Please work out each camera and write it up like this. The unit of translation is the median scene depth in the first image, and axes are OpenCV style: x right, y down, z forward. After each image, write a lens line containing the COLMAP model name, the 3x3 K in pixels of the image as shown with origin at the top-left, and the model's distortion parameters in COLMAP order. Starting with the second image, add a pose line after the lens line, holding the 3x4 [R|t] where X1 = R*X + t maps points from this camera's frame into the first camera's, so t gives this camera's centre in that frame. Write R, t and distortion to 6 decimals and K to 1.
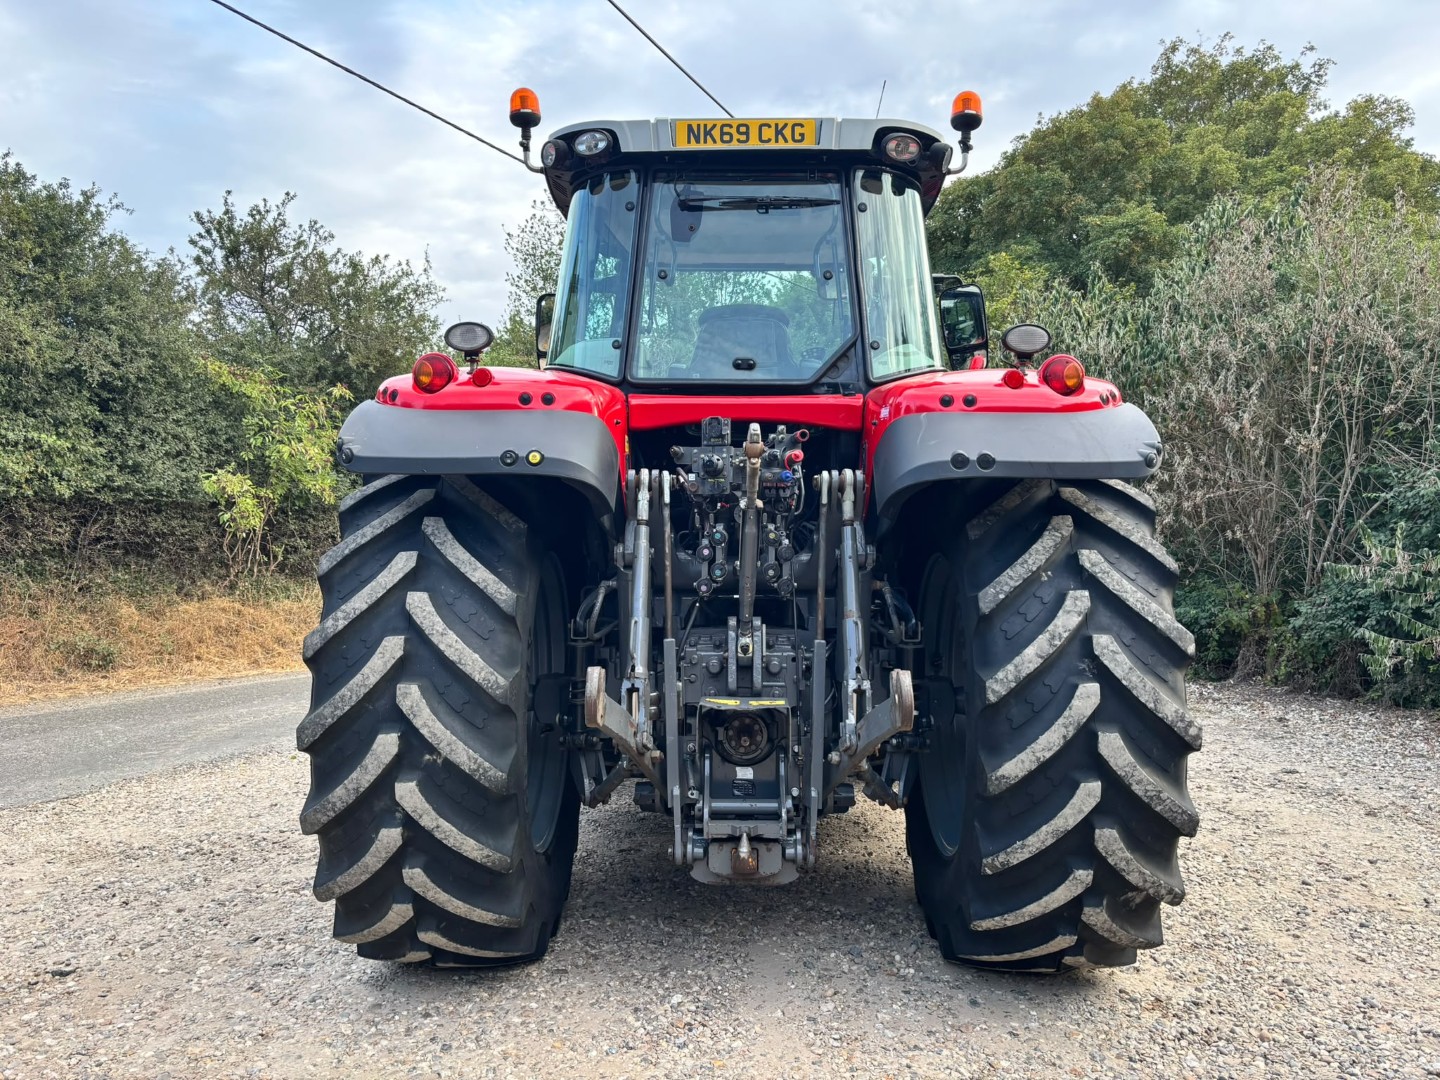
lens RADIAL K [[1088.4, 0, 687.9], [0, 1088.4, 542.6], [0, 0, 1]] dist [0.041900, -0.046668]
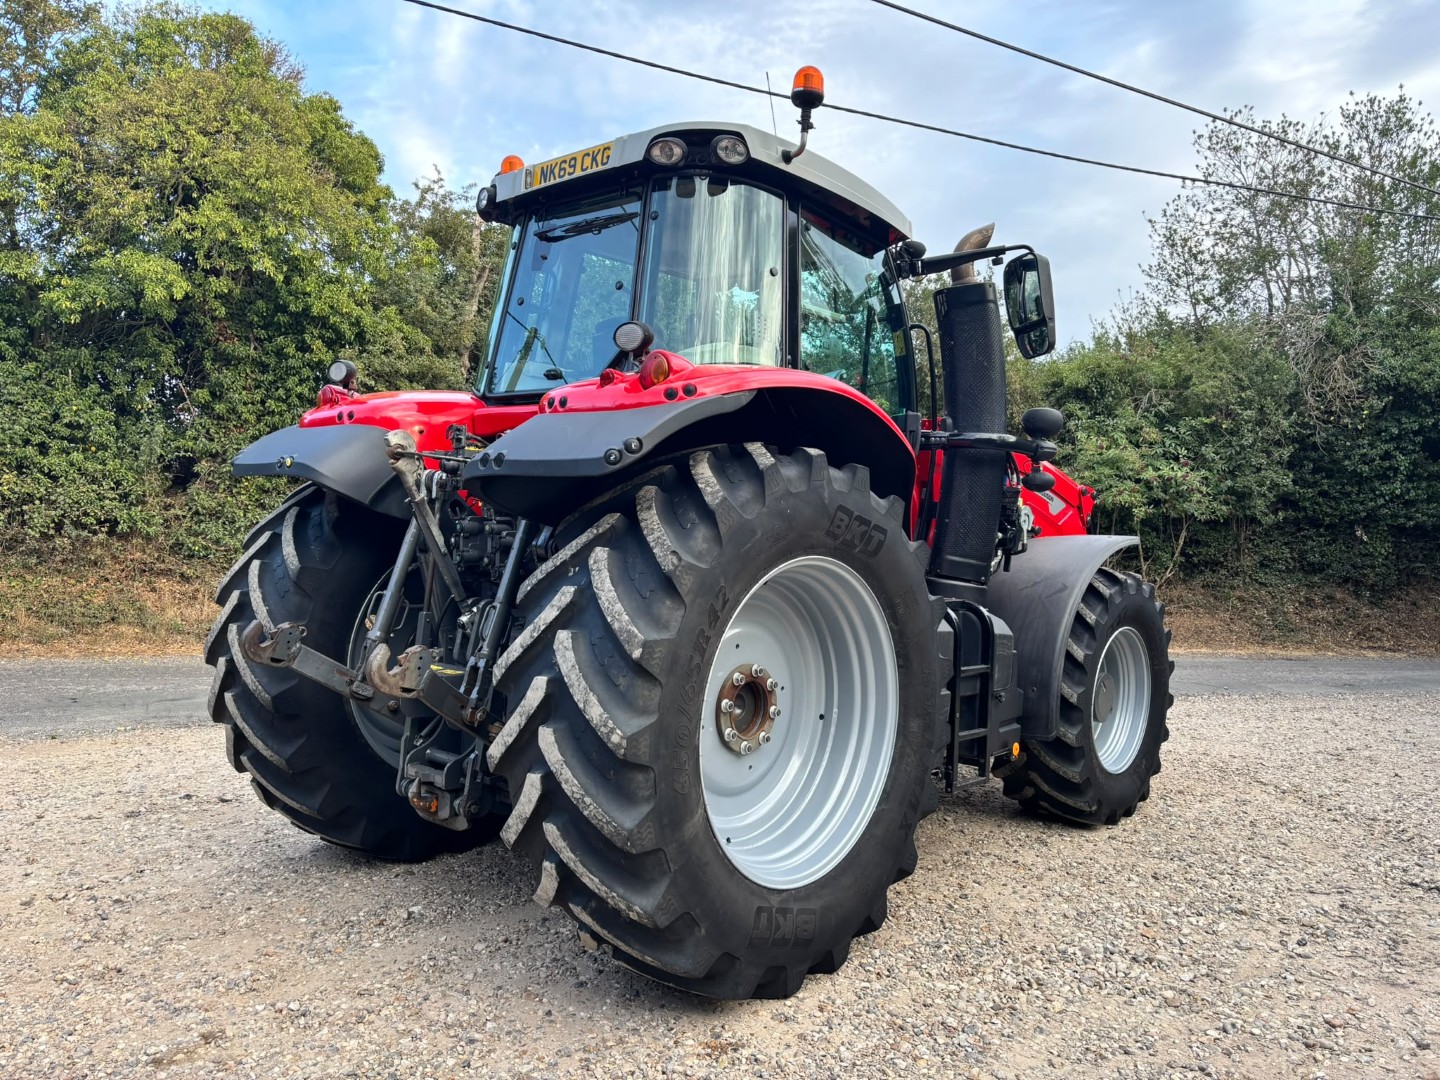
lens RADIAL K [[1088.4, 0, 718.3], [0, 1088.4, 538.4], [0, 0, 1]] dist [0.041900, -0.046668]
pose [[0.752603, 0.028618, -0.657852, 0.943598], [-0.032090, 0.999462, 0.006767, -0.009545], [0.657692, 0.016018, 0.753117, 0.280832]]
